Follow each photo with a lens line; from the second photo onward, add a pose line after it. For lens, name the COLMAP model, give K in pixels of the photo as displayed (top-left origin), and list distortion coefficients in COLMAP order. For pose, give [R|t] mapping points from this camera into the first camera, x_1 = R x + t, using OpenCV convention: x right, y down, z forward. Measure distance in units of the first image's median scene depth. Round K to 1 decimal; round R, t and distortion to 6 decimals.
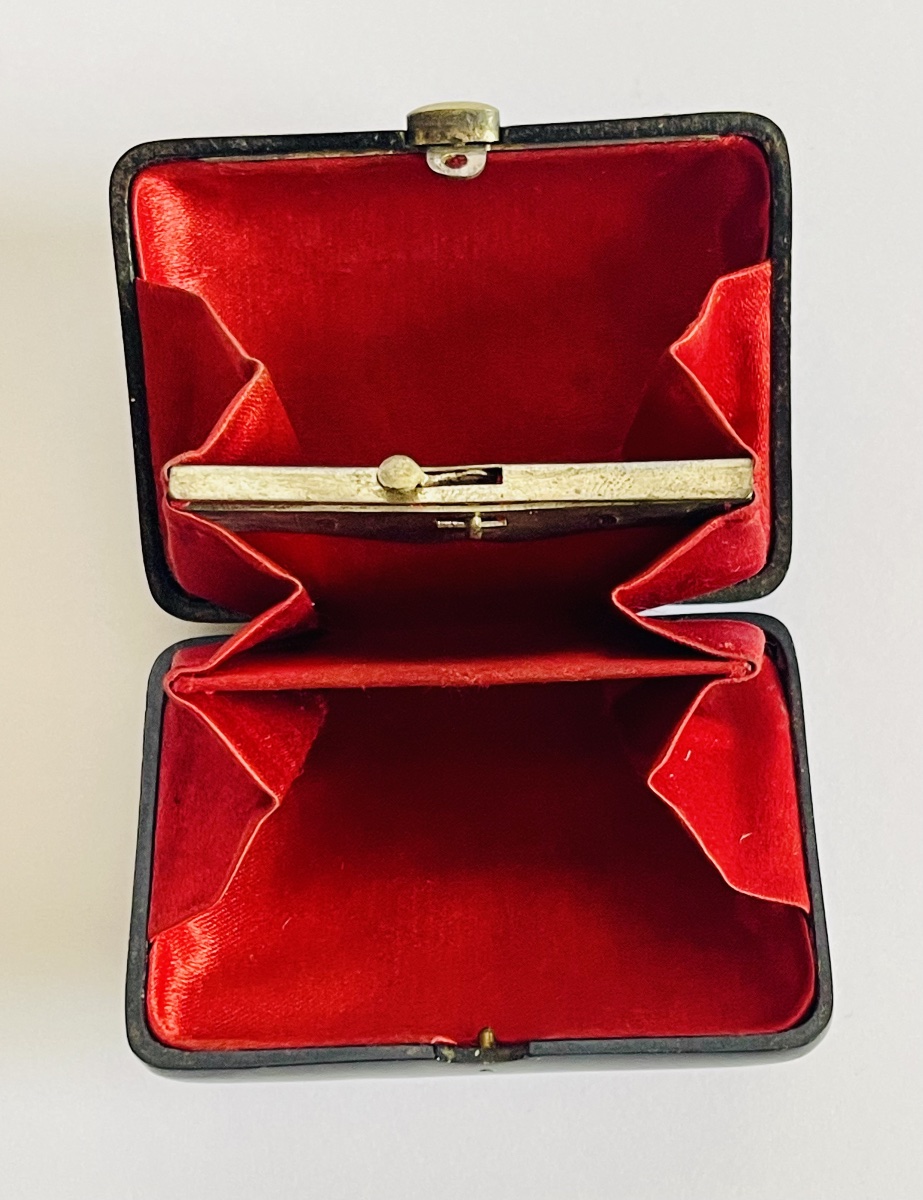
lens RADIAL K [[1863.8, 0, 469.7], [0, 1863.8, 600.6], [0, 0, 1]] dist [0.028040, 0.000000]
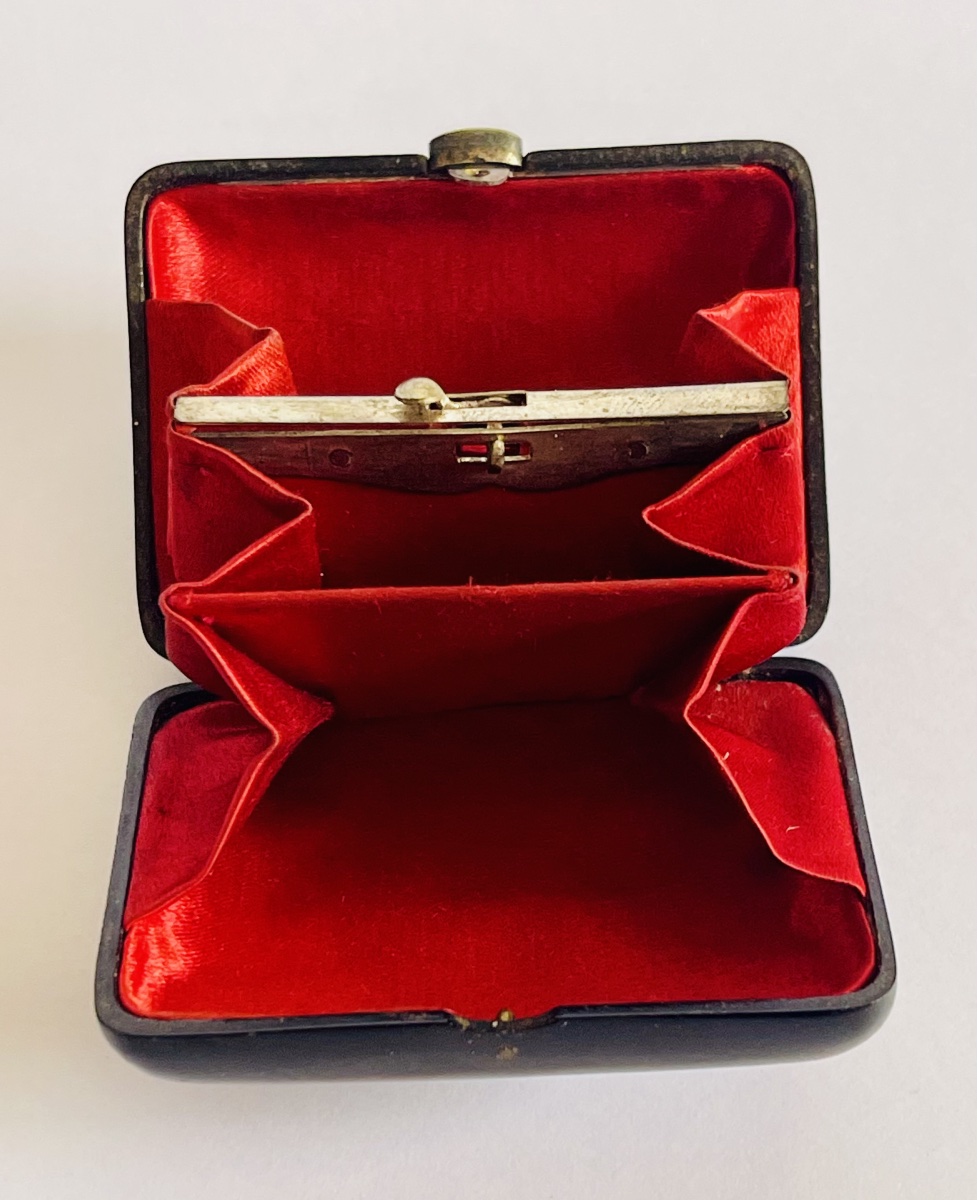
lens RADIAL K [[1994.8, 0, 521.9], [0, 1994.8, 568.5], [0, 0, 1]] dist [0.018312, 0.000000]
pose [[0.999703, 0.010053, 0.022188, -0.006129], [-0.003808, 0.964165, -0.265277, 0.268978], [-0.024060, 0.265113, 0.963917, 0.036454]]
